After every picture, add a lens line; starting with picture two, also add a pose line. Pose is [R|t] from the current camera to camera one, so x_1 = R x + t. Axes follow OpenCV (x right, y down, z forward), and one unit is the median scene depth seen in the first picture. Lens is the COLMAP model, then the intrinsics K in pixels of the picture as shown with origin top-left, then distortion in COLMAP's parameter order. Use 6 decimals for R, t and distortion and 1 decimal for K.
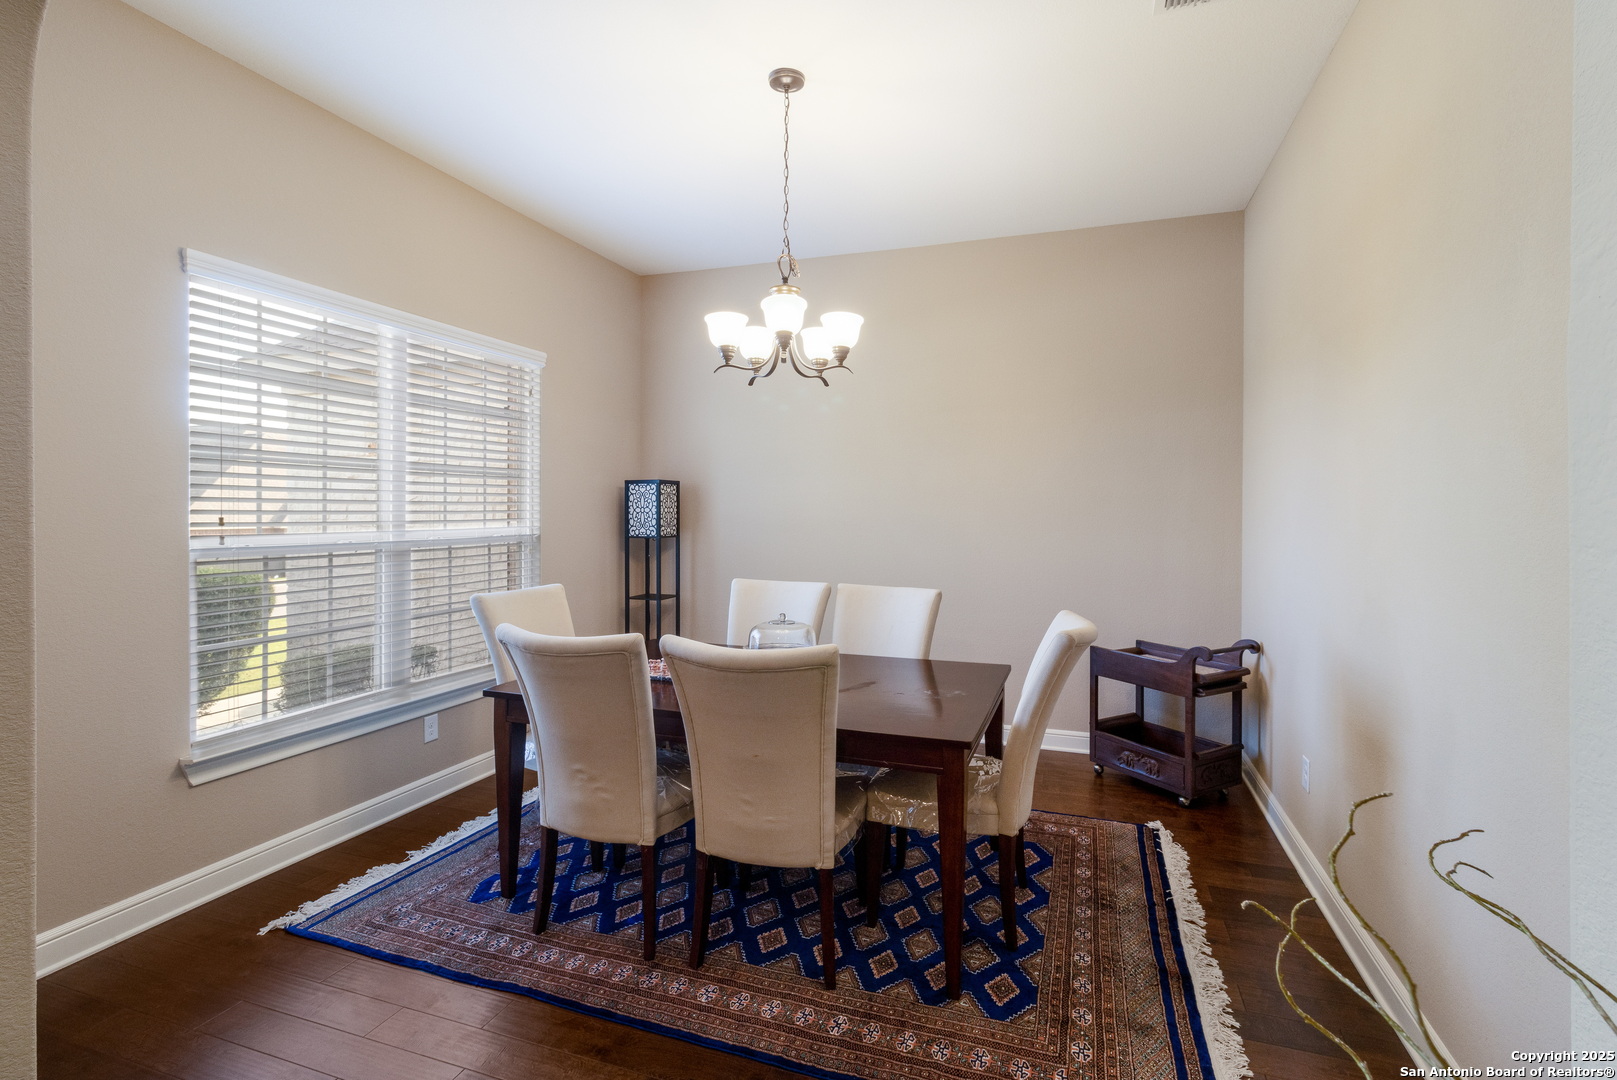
lens RADIAL K [[751.8, 0, 827.2], [0, 751.8, 519.4], [0, 0, 1]] dist [0.013483, 0.000234]
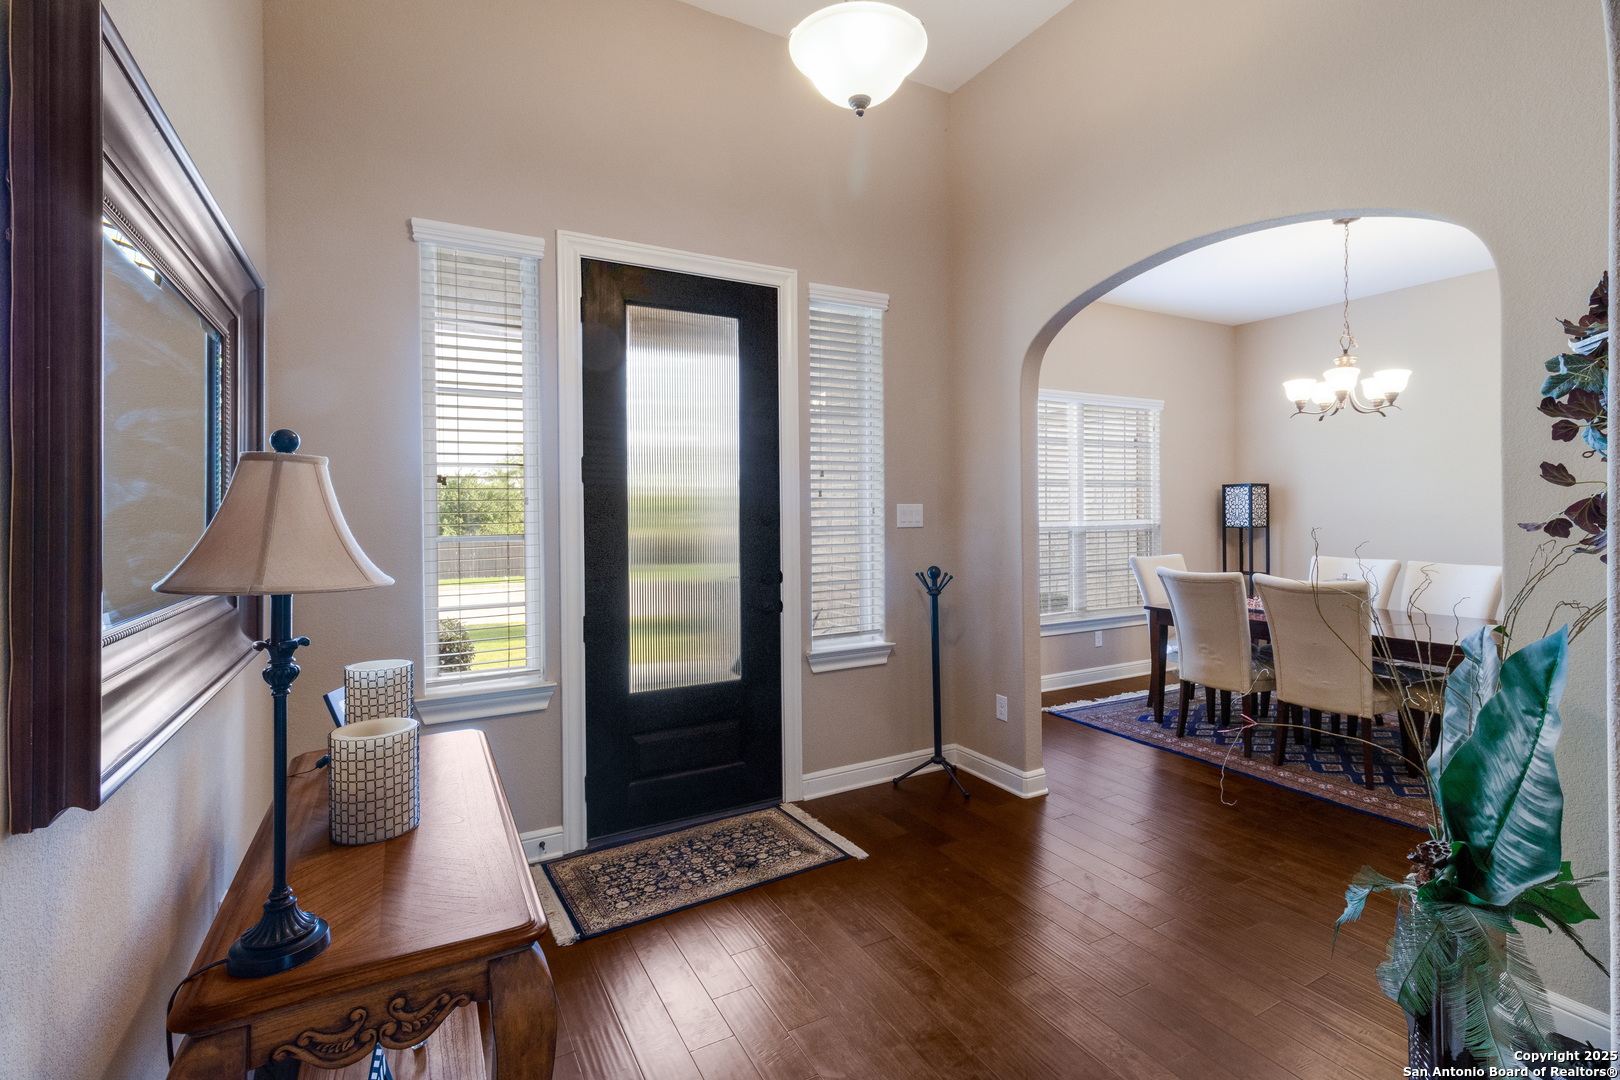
lens RADIAL K [[753.2, 0, 828.7], [0, 753.2, 519.3], [0, 0, 1]] dist [0.013483, 0.000234]
pose [[0.746545, -0.003279, -0.665327, 0.172357], [0.003185, 0.999994, -0.001354, 0.015527], [0.665327, -0.001108, 0.746551, -0.785332]]
